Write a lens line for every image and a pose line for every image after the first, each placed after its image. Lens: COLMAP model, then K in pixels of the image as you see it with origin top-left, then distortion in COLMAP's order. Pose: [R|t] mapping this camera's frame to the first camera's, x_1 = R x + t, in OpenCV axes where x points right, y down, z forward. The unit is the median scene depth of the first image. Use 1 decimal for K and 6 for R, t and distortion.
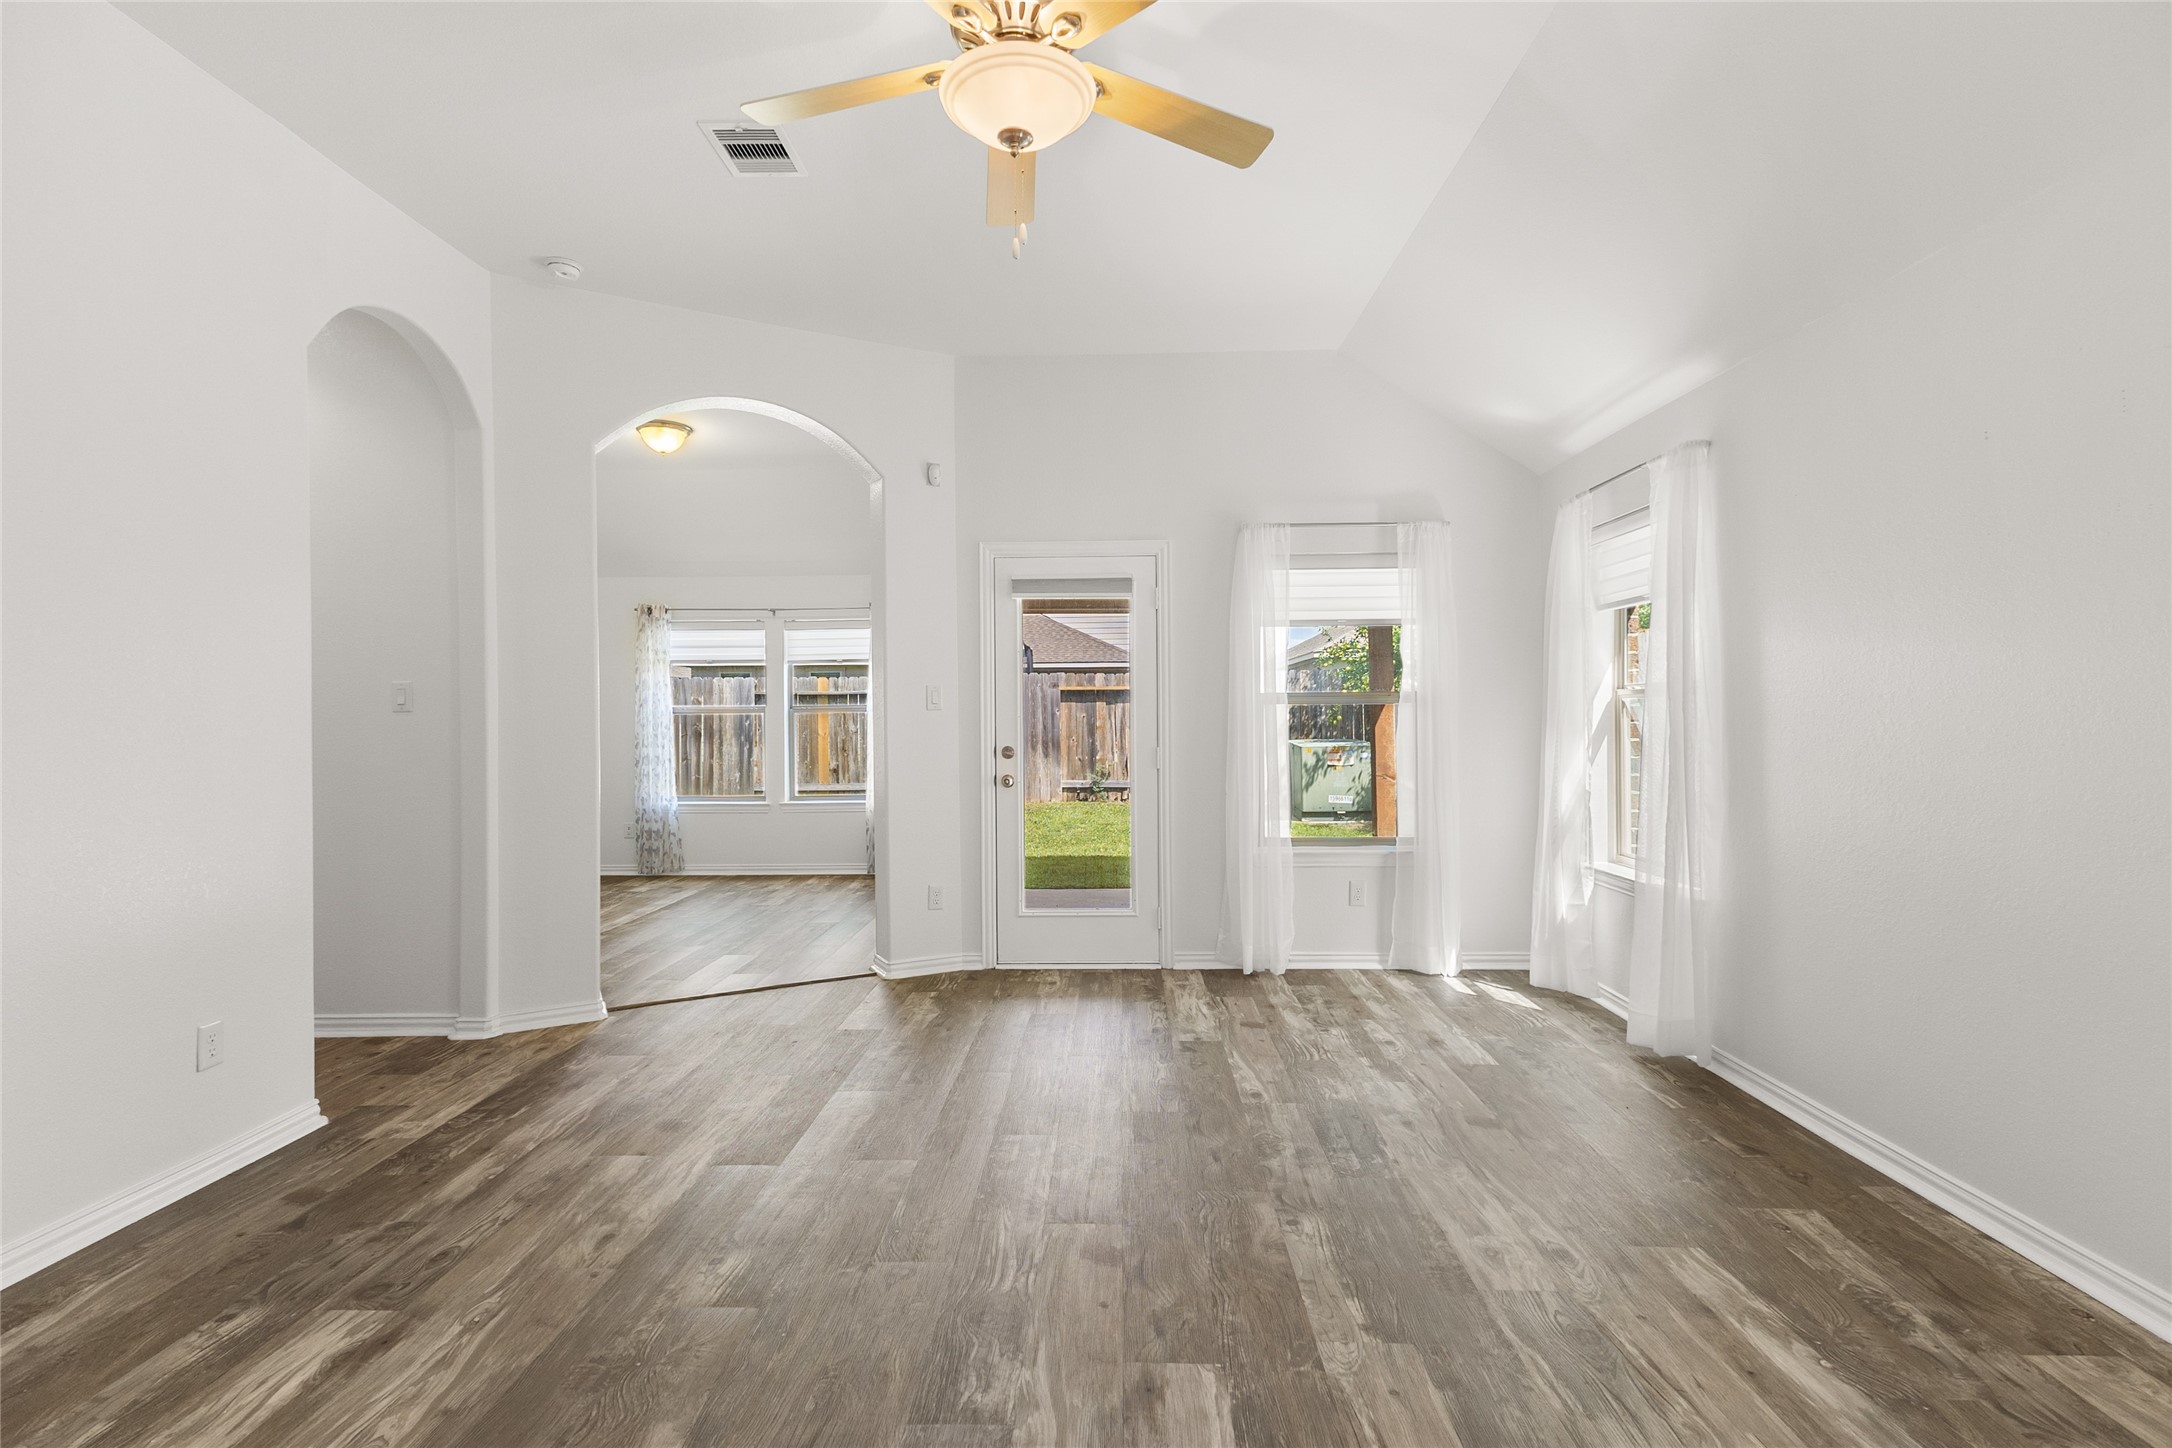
lens RADIAL K [[994.7, 0, 1074.0], [0, 994.7, 727.8], [0, 0, 1]] dist [0.024539, -0.001902]
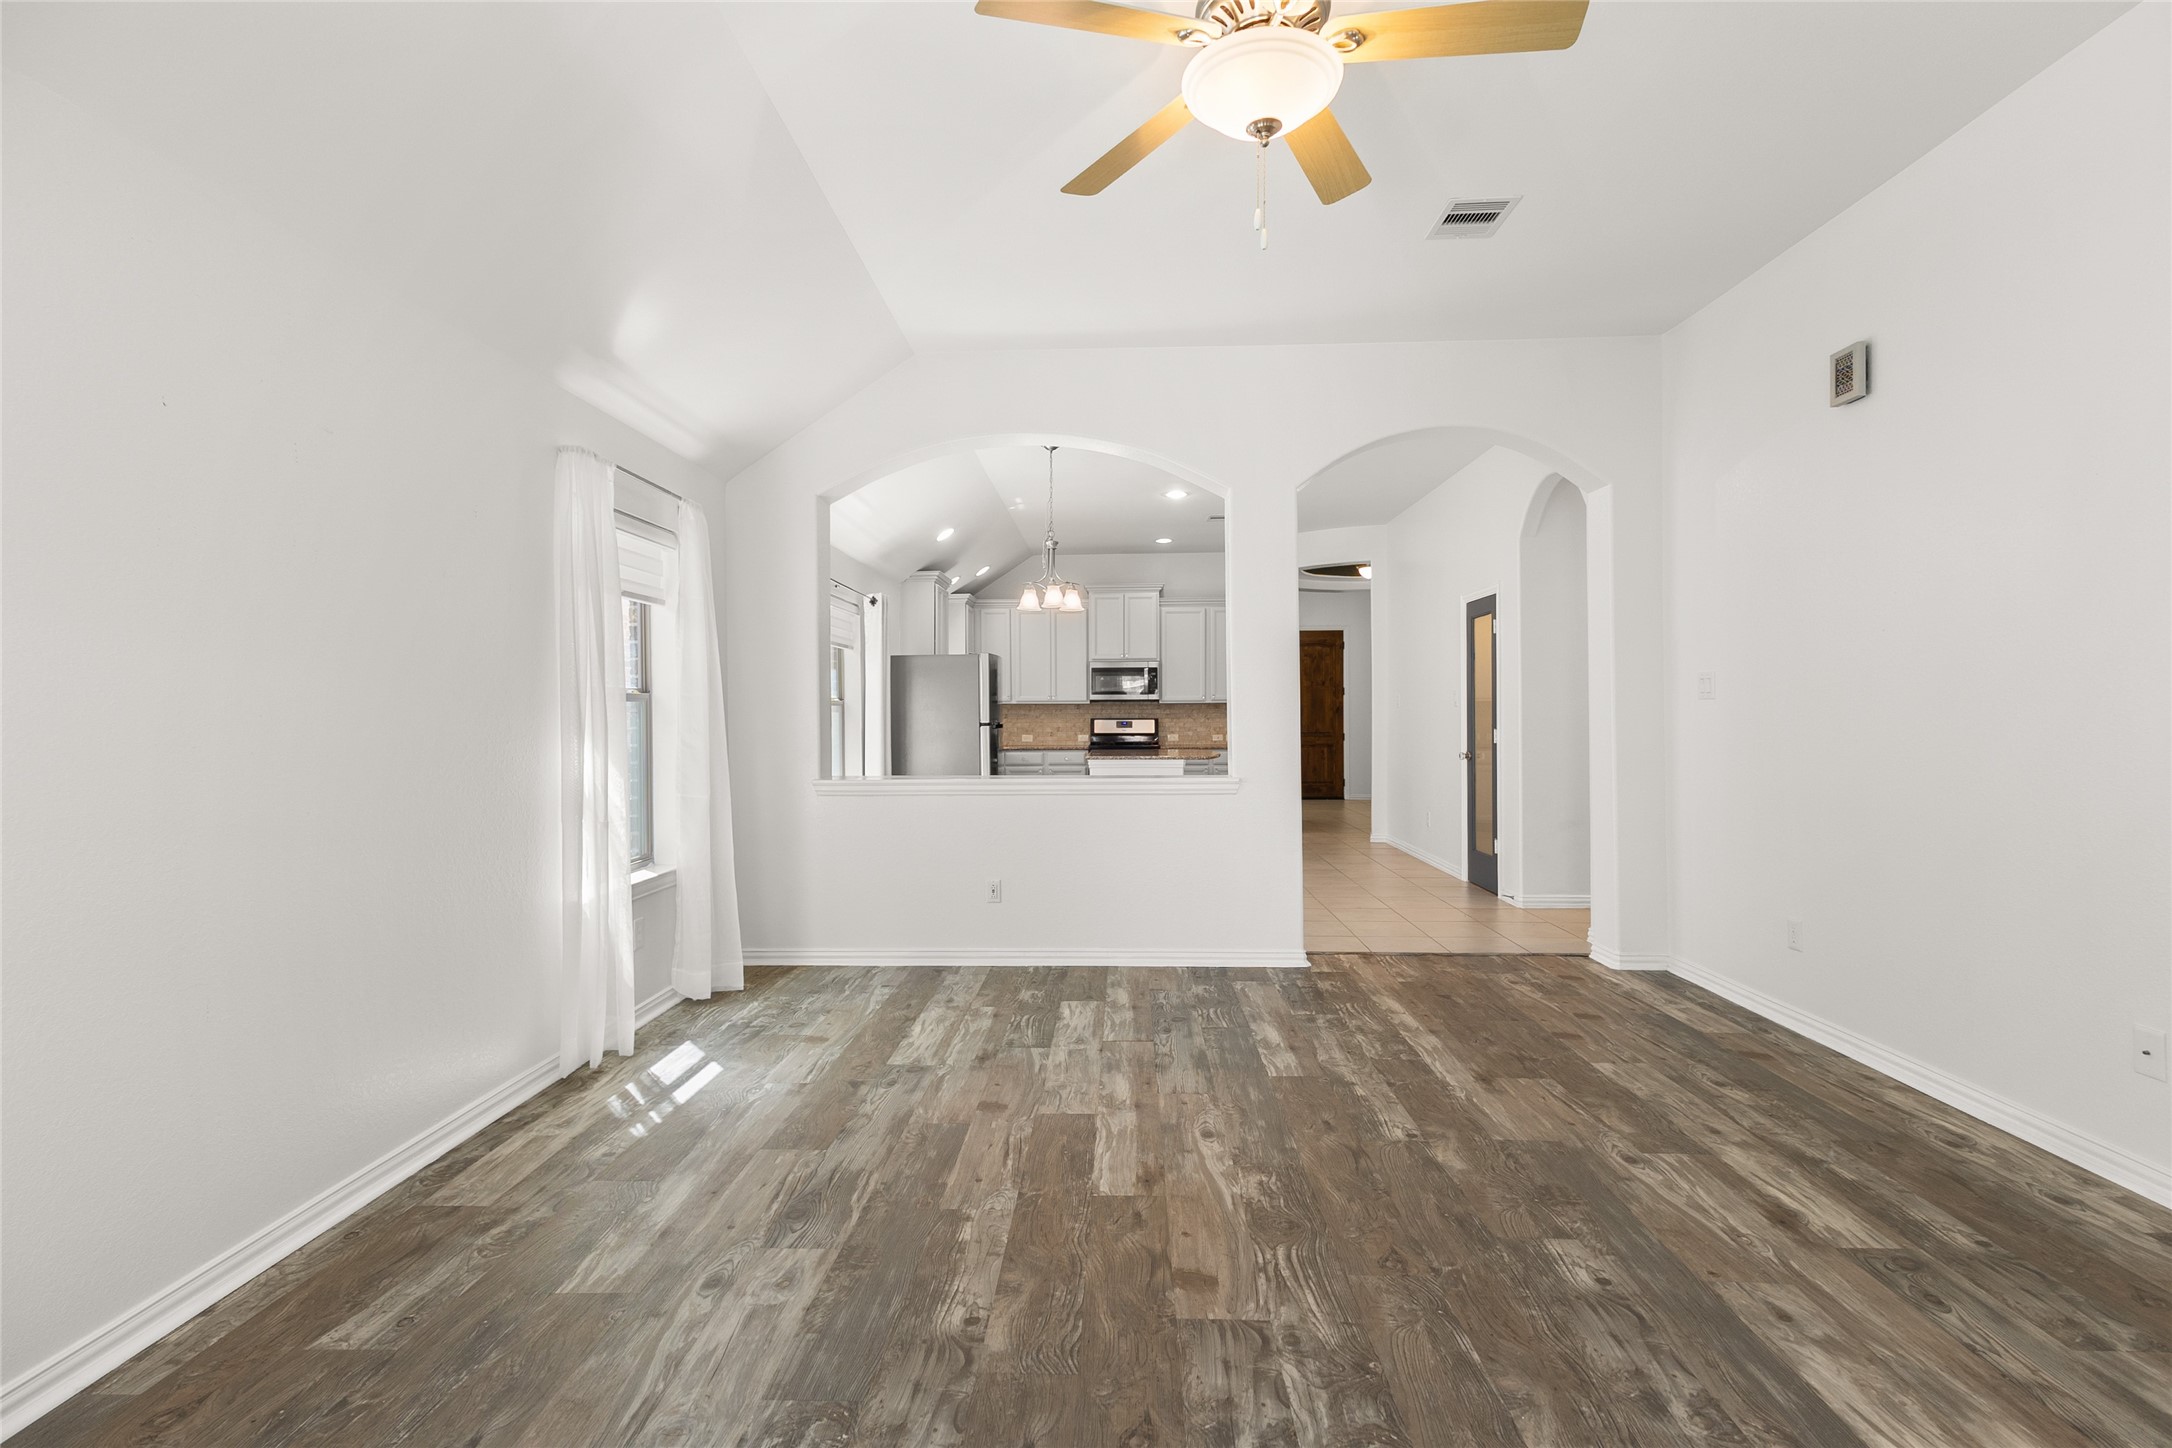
lens RADIAL K [[901.8, 0, 1096.1], [0, 901.8, 708.6], [0, 0, 1]] dist [-0.000225, -0.000036]
pose [[-0.999805, 0.016647, -0.010596, 0.135322], [0.016575, 0.999839, 0.006836, -0.023060], [0.010708, 0.006659, -0.999920, 2.064356]]
